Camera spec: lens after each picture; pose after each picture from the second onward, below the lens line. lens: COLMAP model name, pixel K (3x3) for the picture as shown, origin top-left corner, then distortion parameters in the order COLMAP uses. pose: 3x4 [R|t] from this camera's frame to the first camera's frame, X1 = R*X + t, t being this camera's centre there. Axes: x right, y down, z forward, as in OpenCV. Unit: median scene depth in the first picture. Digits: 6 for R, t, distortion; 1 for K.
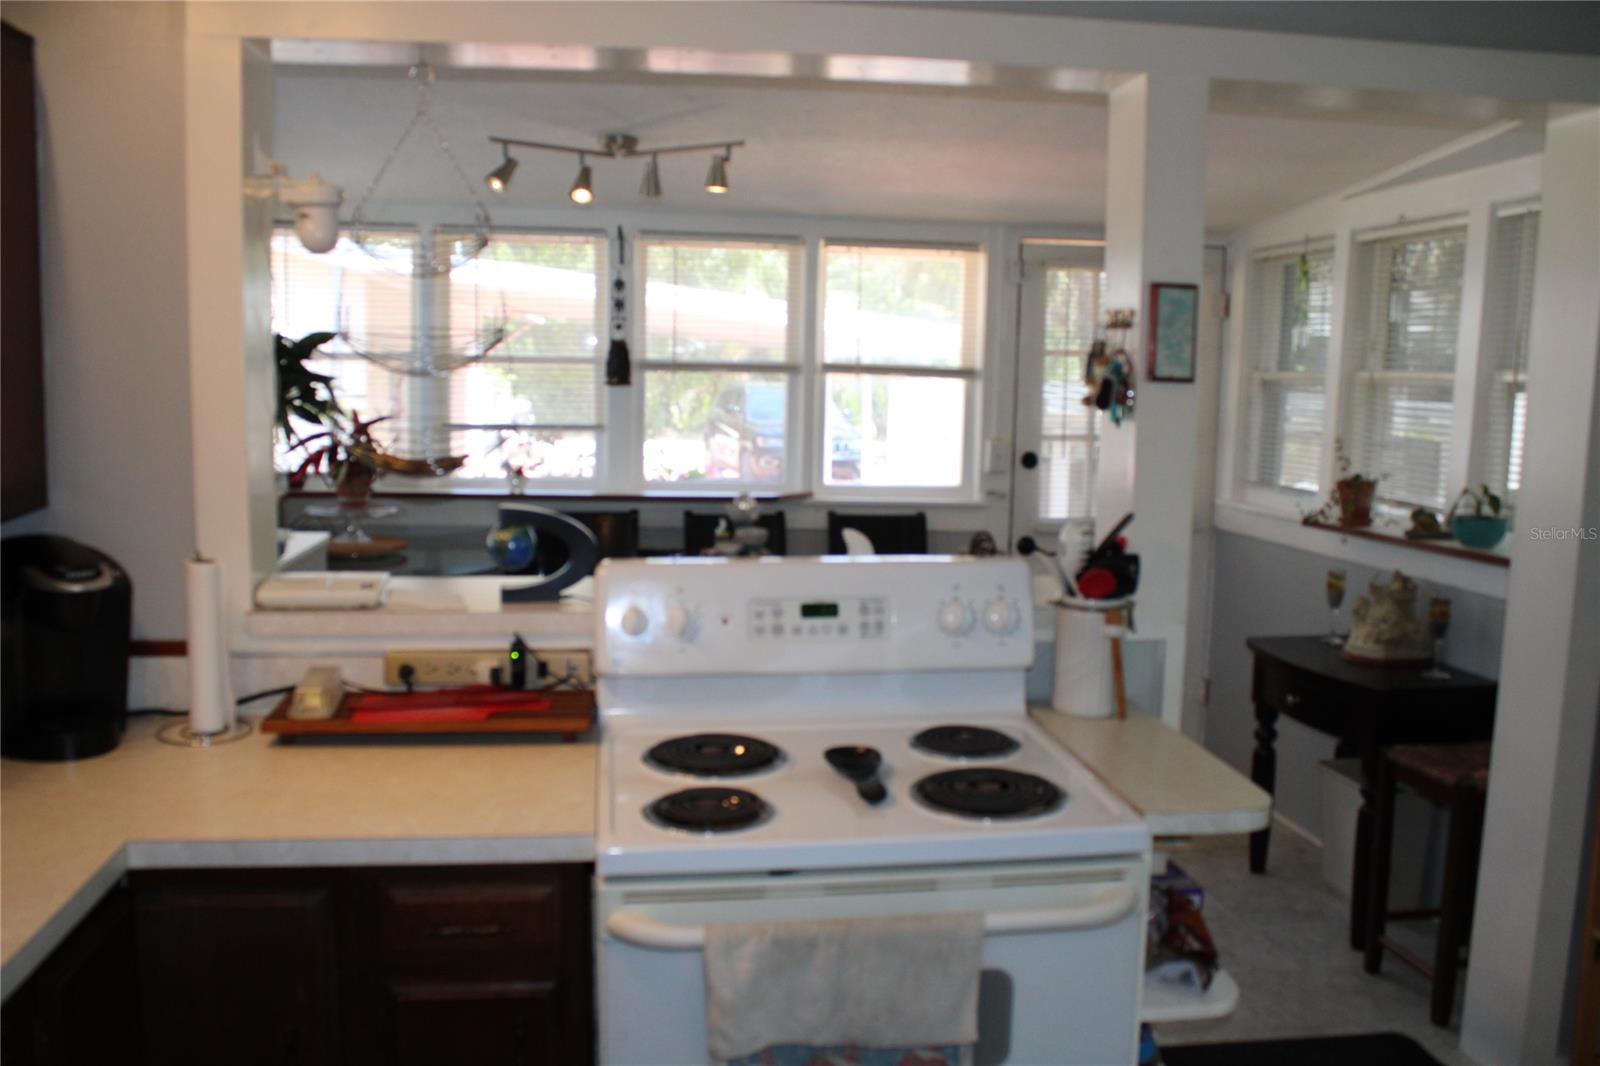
lens RADIAL K [[1339.3, 0, 800.0], [0, 1339.3, 533.0], [0, 0, 1]] dist [-0.071637, 0.002662]
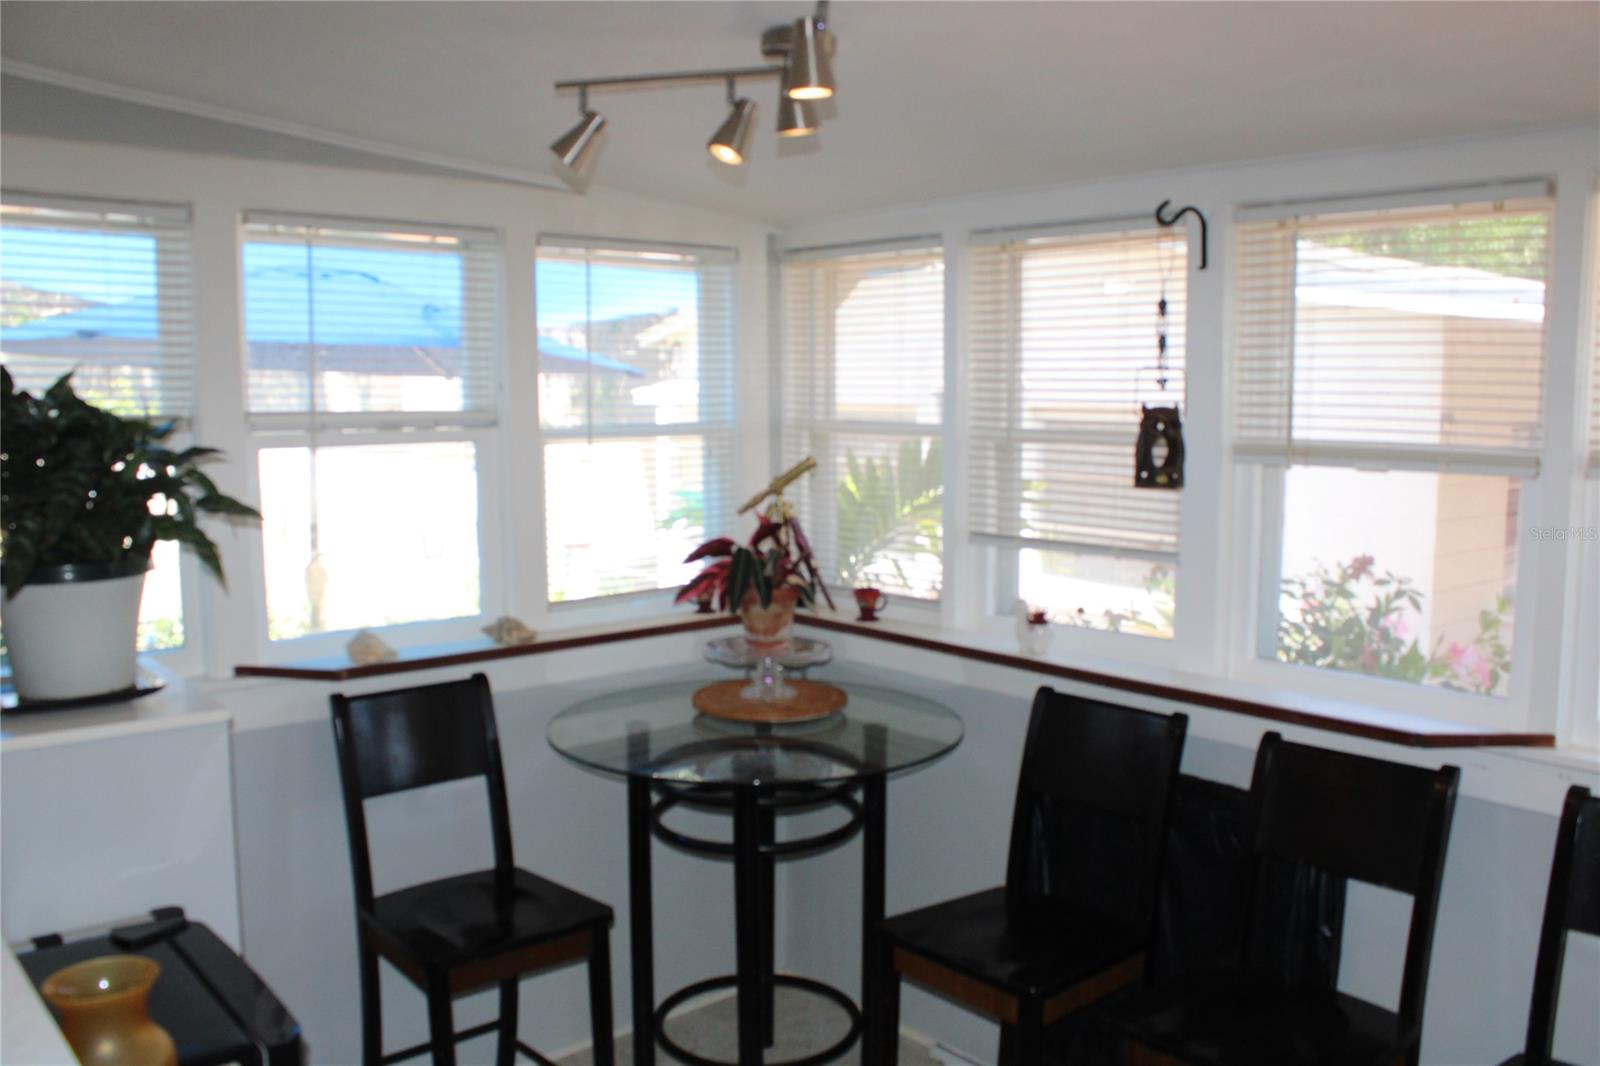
lens RADIAL K [[1339.3, 0, 800.0], [0, 1339.3, 533.0], [0, 0, 1]] dist [-0.071637, 0.002662]
pose [[0.551392, 0.073623, -0.830991, 0.315469], [-0.098918, 0.994841, 0.022504, -0.114693], [0.828361, 0.069791, 0.555830, 0.729135]]
